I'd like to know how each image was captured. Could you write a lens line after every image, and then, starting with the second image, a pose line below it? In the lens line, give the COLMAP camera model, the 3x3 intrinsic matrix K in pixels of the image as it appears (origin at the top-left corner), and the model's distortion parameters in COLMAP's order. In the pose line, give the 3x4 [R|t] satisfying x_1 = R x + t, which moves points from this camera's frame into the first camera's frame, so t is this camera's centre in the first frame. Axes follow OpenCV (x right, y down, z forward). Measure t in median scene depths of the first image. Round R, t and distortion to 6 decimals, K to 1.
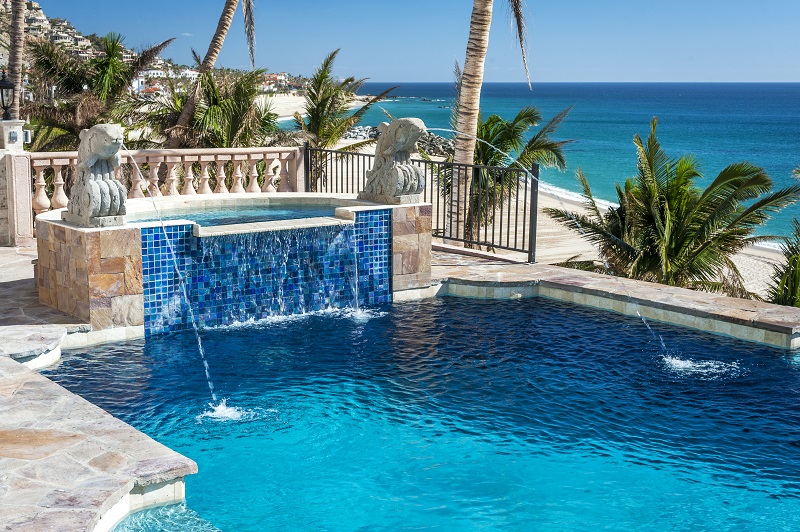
lens RADIAL K [[1171.2, 0, 400.0], [0, 1171.2, 266.0], [0, 0, 1]] dist [0.023989, -0.060849]
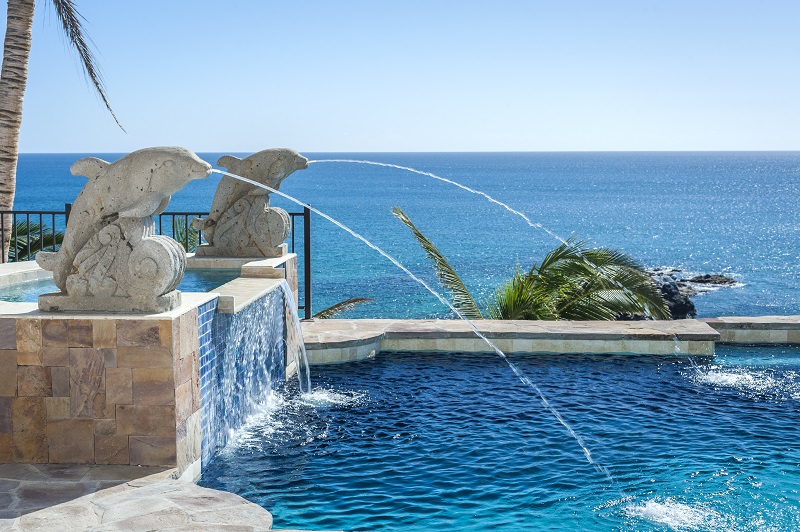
lens RADIAL K [[1171.2, 0, 400.0], [0, 1171.2, 266.0], [0, 0, 1]] dist [0.023989, -0.060849]
pose [[0.646210, -0.074972, 0.759468, -0.538042], [0.121153, 0.992621, -0.005099, -0.031753], [-0.753481, 0.095307, 0.650525, 0.407922]]
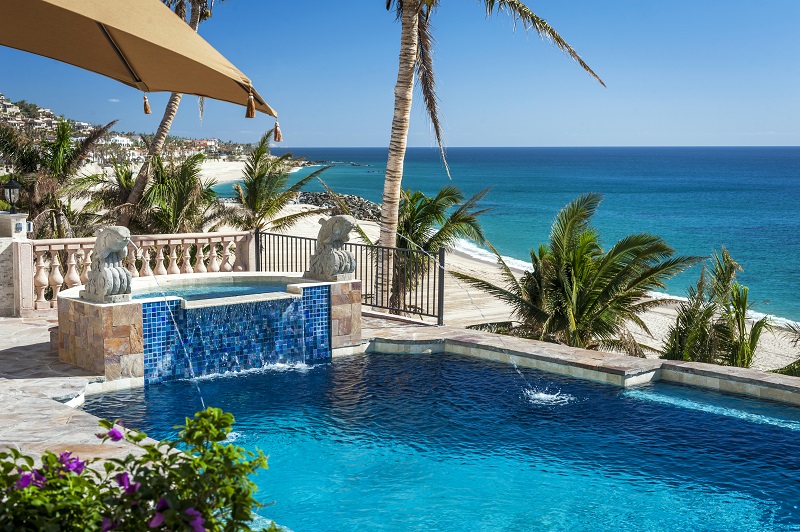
lens RADIAL K [[1171.2, 0, 400.0], [0, 1171.2, 266.0], [0, 0, 1]] dist [0.023989, -0.060849]
pose [[0.998210, -0.009428, 0.059058, -0.006281], [0.012559, 0.998522, -0.052883, -0.000318], [-0.058472, 0.053530, 0.996853, -0.286402]]
